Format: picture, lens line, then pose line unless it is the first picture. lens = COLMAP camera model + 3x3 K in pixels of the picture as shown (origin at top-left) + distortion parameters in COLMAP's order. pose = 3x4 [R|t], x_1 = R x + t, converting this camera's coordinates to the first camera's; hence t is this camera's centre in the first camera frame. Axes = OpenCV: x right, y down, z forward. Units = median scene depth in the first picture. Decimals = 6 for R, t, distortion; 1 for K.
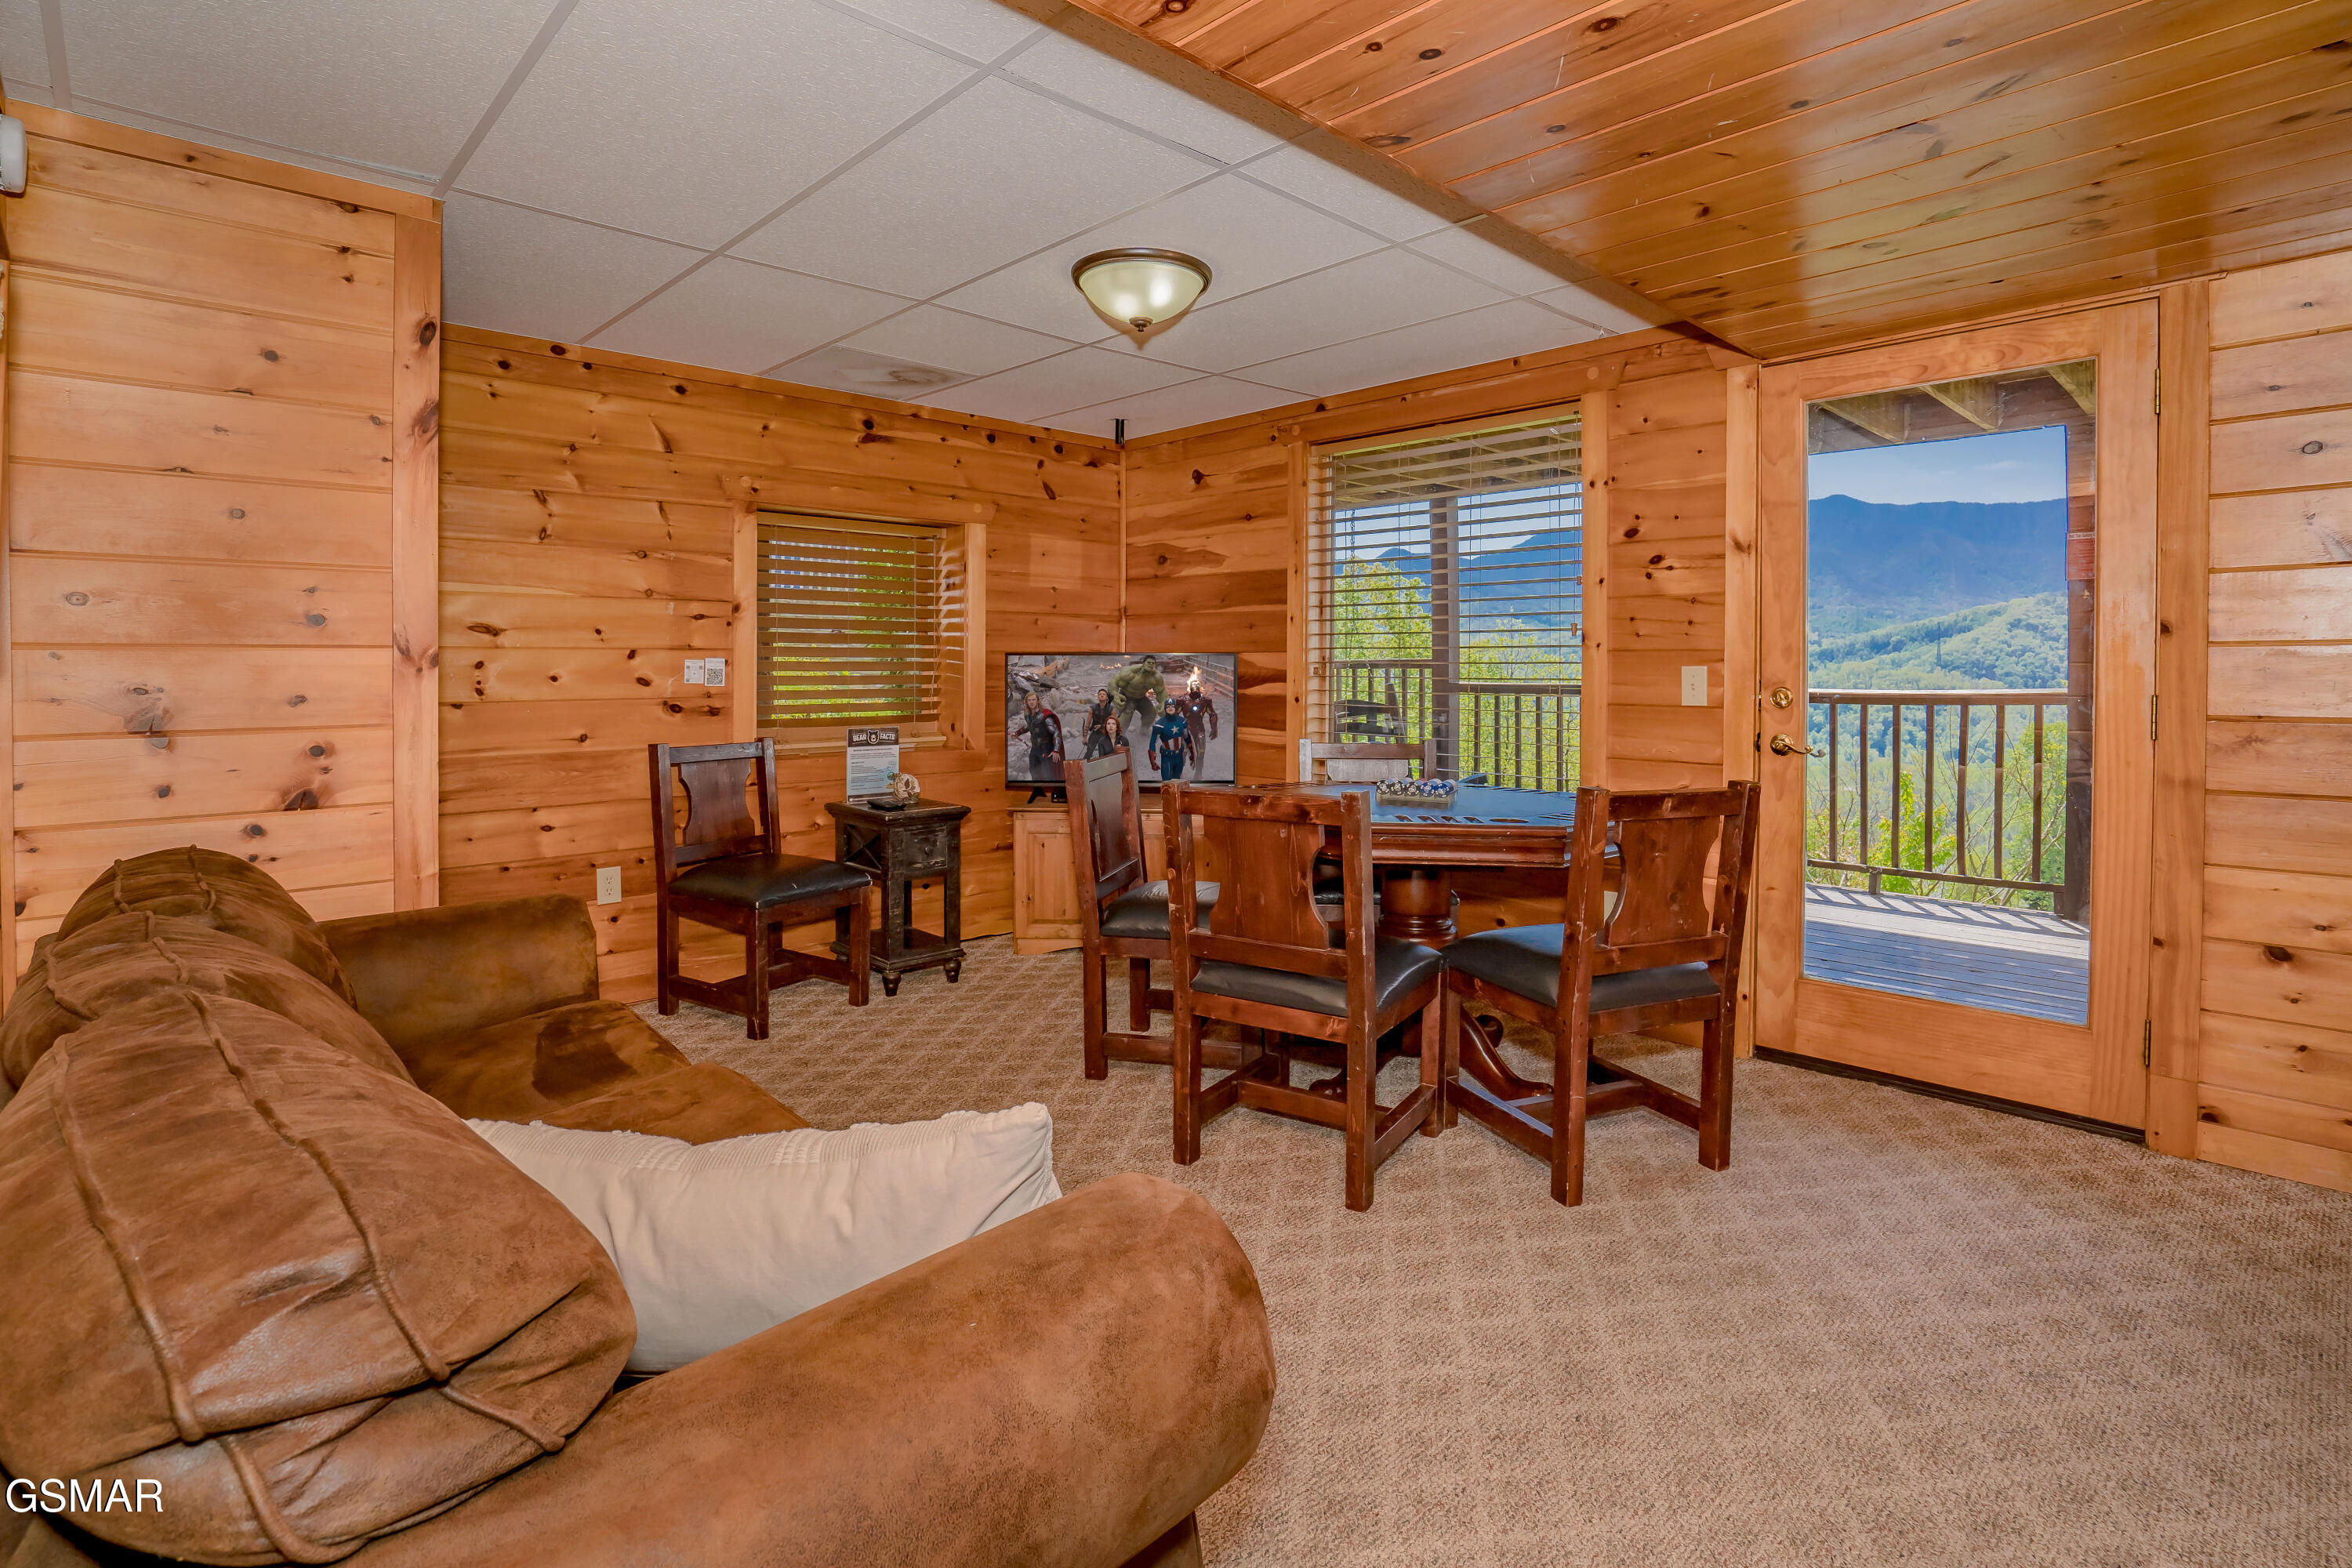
lens RADIAL K [[1128.8, 0, 1207.3], [0, 1128.8, 697.4], [0, 0, 1]] dist [-0.041205, 0.016757]
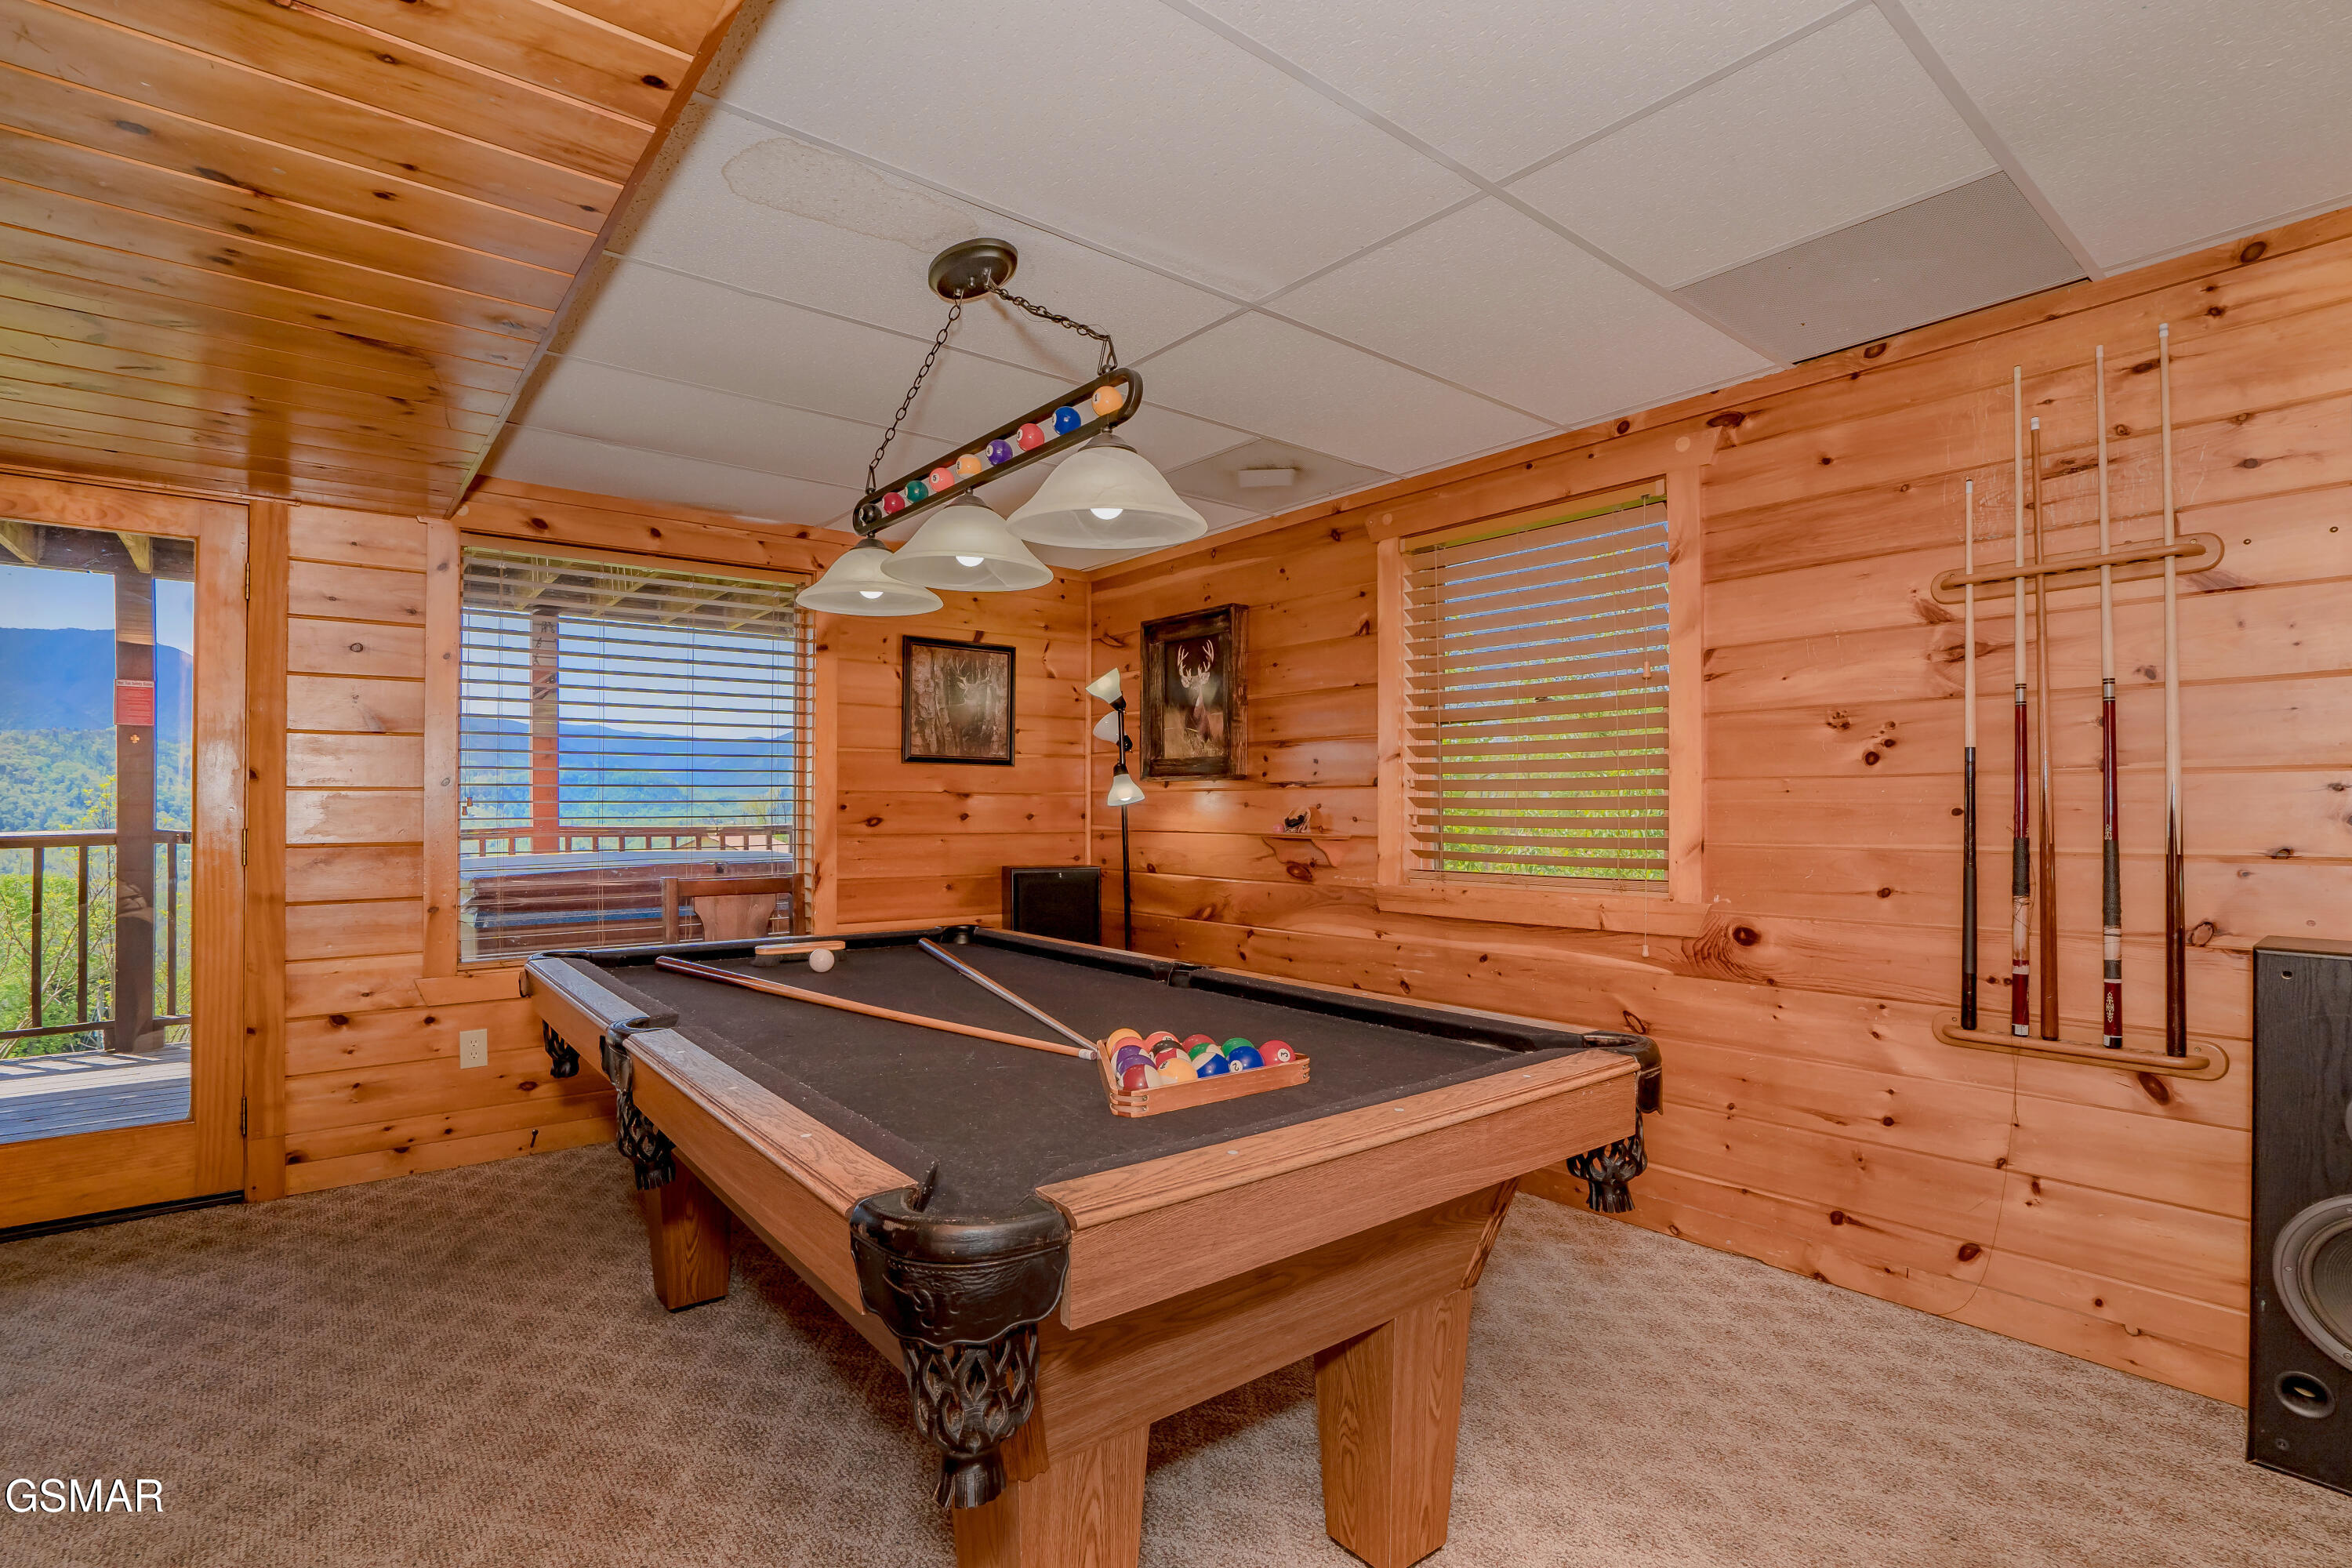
lens RADIAL K [[1128.8, 0, 1182.5], [0, 1128.8, 785.7], [0, 0, 1]] dist [-0.041205, 0.016757]
pose [[0.086919, 0.026317, 0.995868, -0.273902], [0.027523, 0.999206, -0.028807, 0.014416], [-0.995835, 0.029913, 0.086126, -0.139857]]
